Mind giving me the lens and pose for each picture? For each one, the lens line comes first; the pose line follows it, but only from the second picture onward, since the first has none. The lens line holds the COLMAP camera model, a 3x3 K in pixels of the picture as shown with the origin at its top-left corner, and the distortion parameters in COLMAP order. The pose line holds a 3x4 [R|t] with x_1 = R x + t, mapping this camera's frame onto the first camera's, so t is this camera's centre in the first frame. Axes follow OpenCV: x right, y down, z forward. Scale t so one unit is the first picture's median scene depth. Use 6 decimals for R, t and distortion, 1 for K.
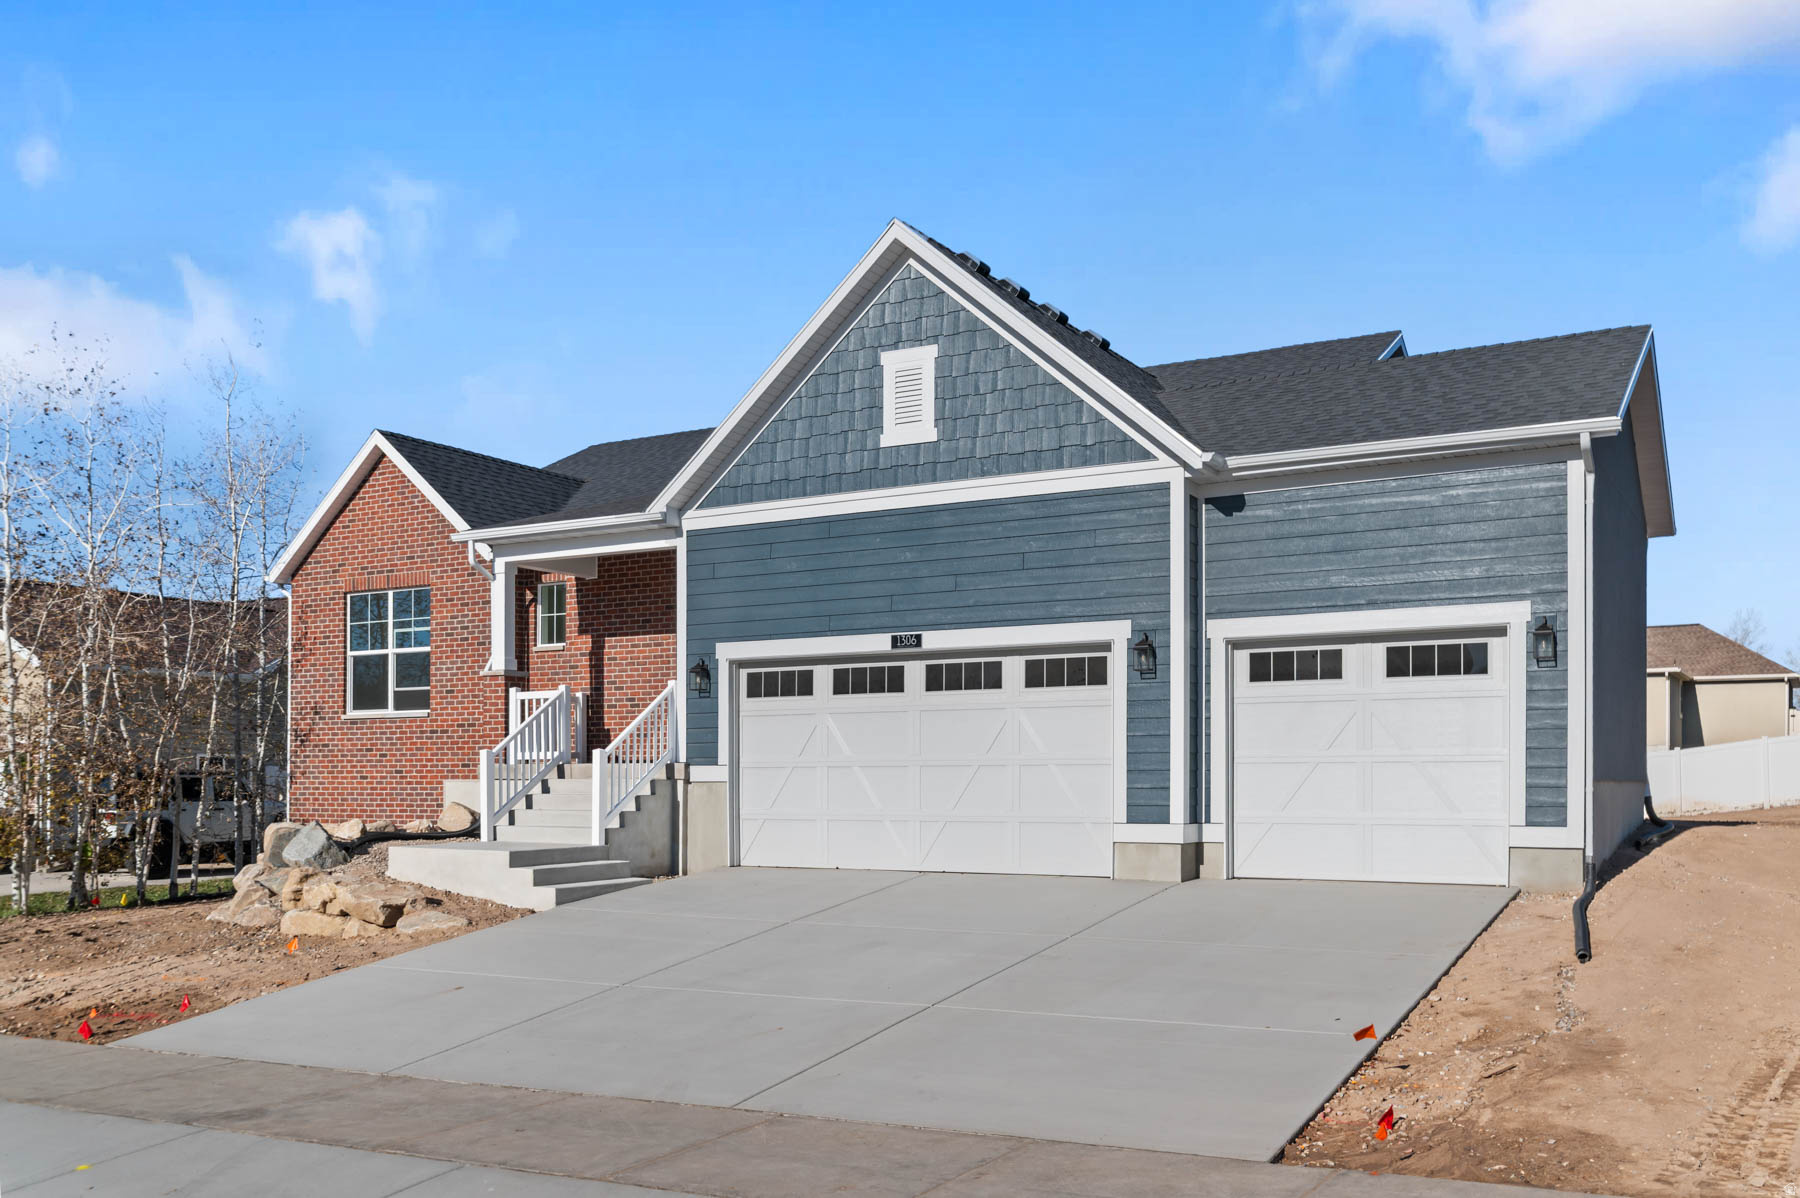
lens RADIAL K [[1513.9, 0, 931.4], [0, 1513.9, 628.9], [0, 0, 1]] dist [0.006487, -0.000166]
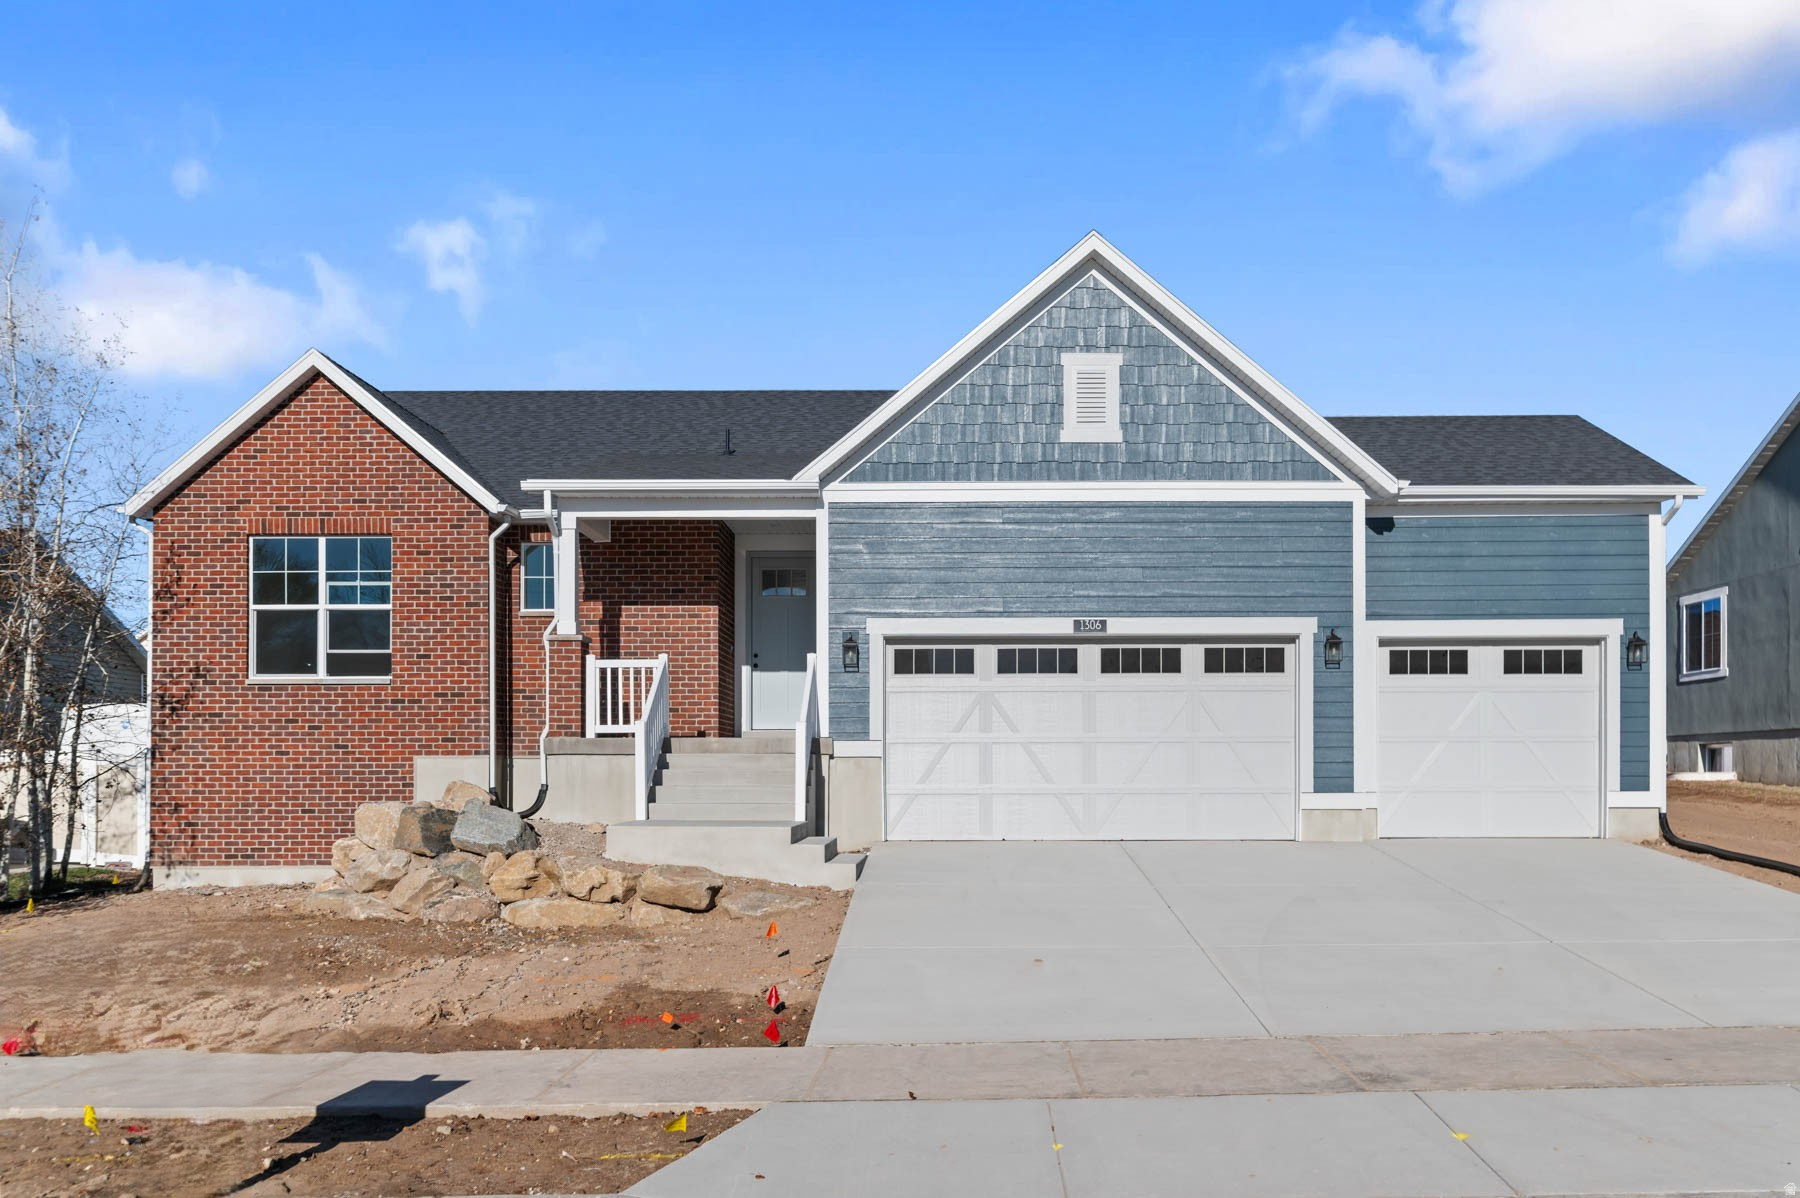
lens RADIAL K [[1414.3, 0, 899.0], [0, 1414.3, 637.2], [0, 0, 1]] dist [0.002709, -0.001256]
pose [[0.878492, 0.046341, 0.475504, -0.587288], [-0.047965, 0.998811, -0.008724, 0.030205], [-0.475343, -0.015144, 0.879670, 0.176339]]
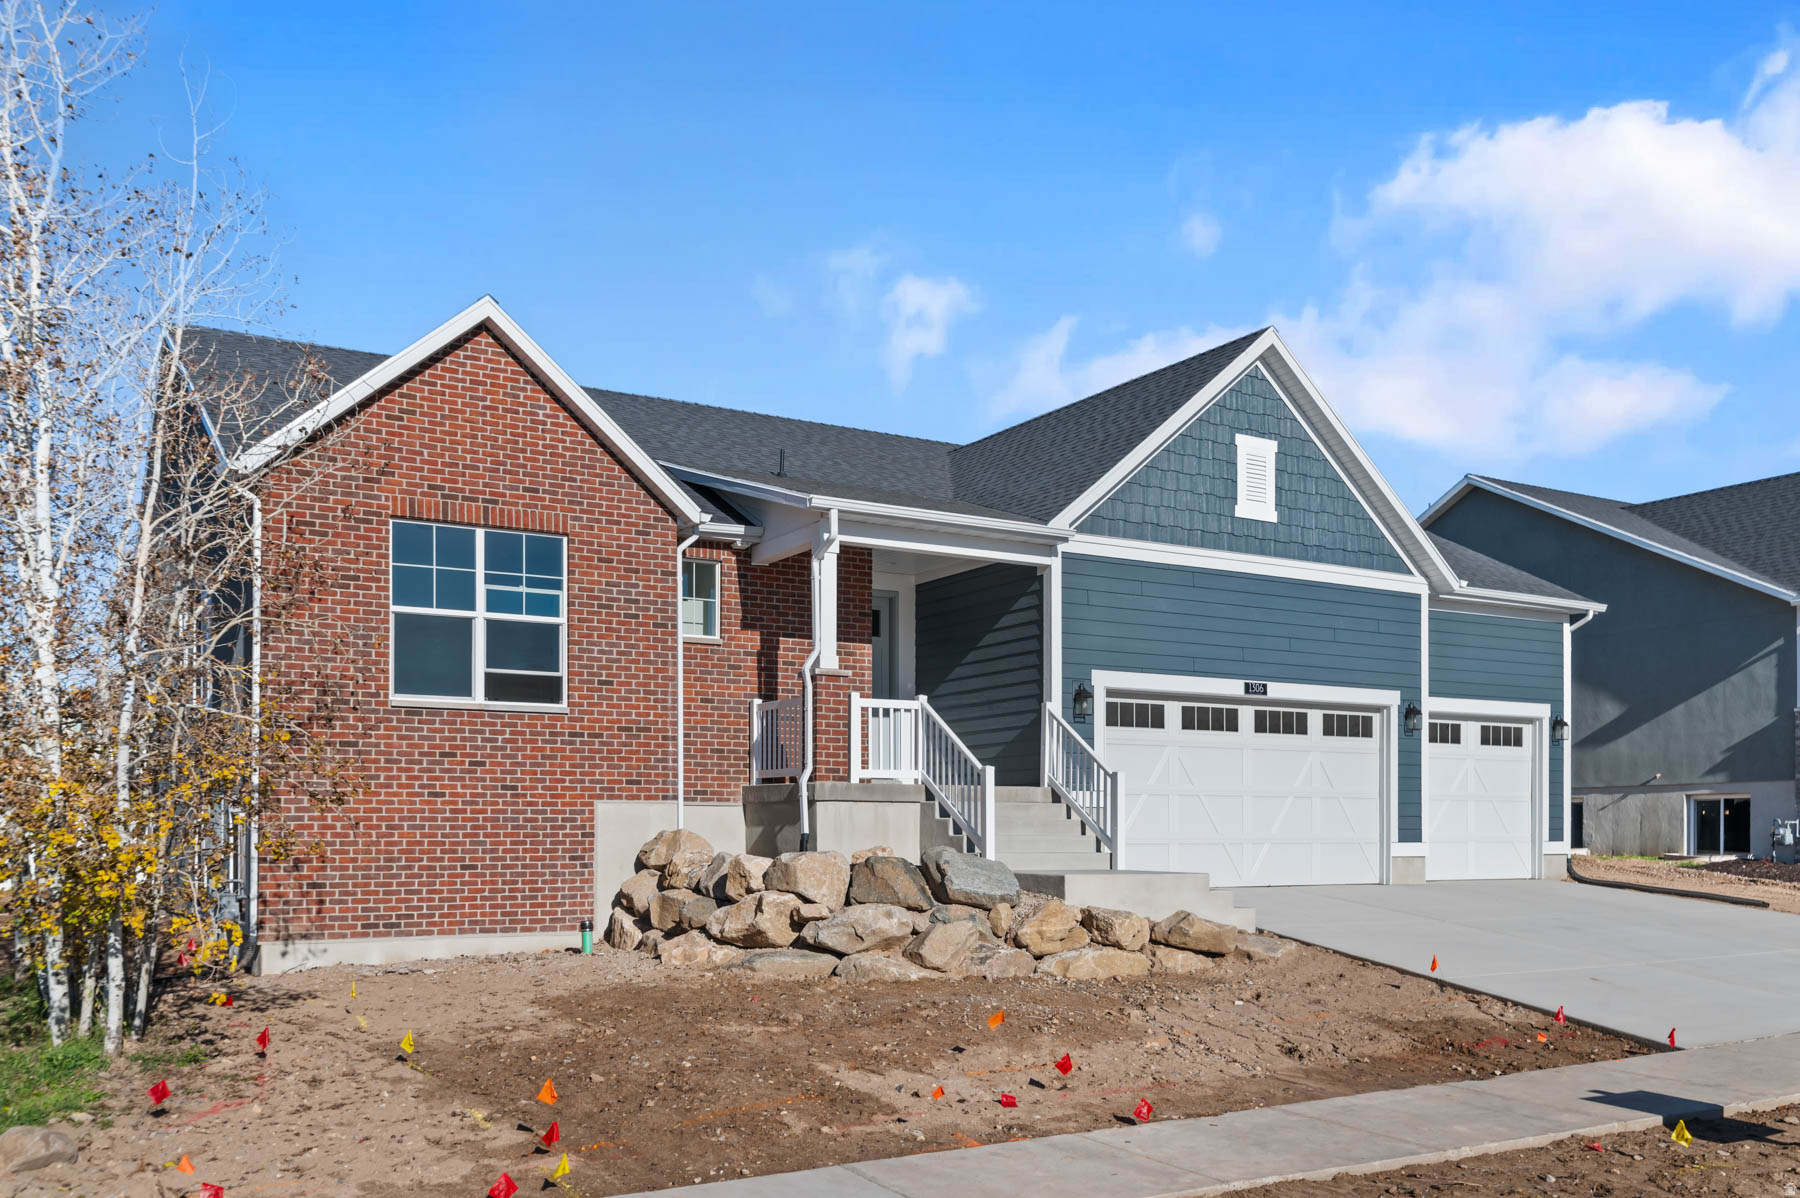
lens RADIAL K [[1551.5, 0, 851.6], [0, 1551.5, 676.4], [0, 0, 1]] dist [0.000448, -0.002590]
pose [[0.503462, 0.089972, 0.859320, -1.150270], [-0.088177, 0.994721, -0.052487, 0.085178], [-0.859506, -0.049347, 0.508737, 0.635246]]
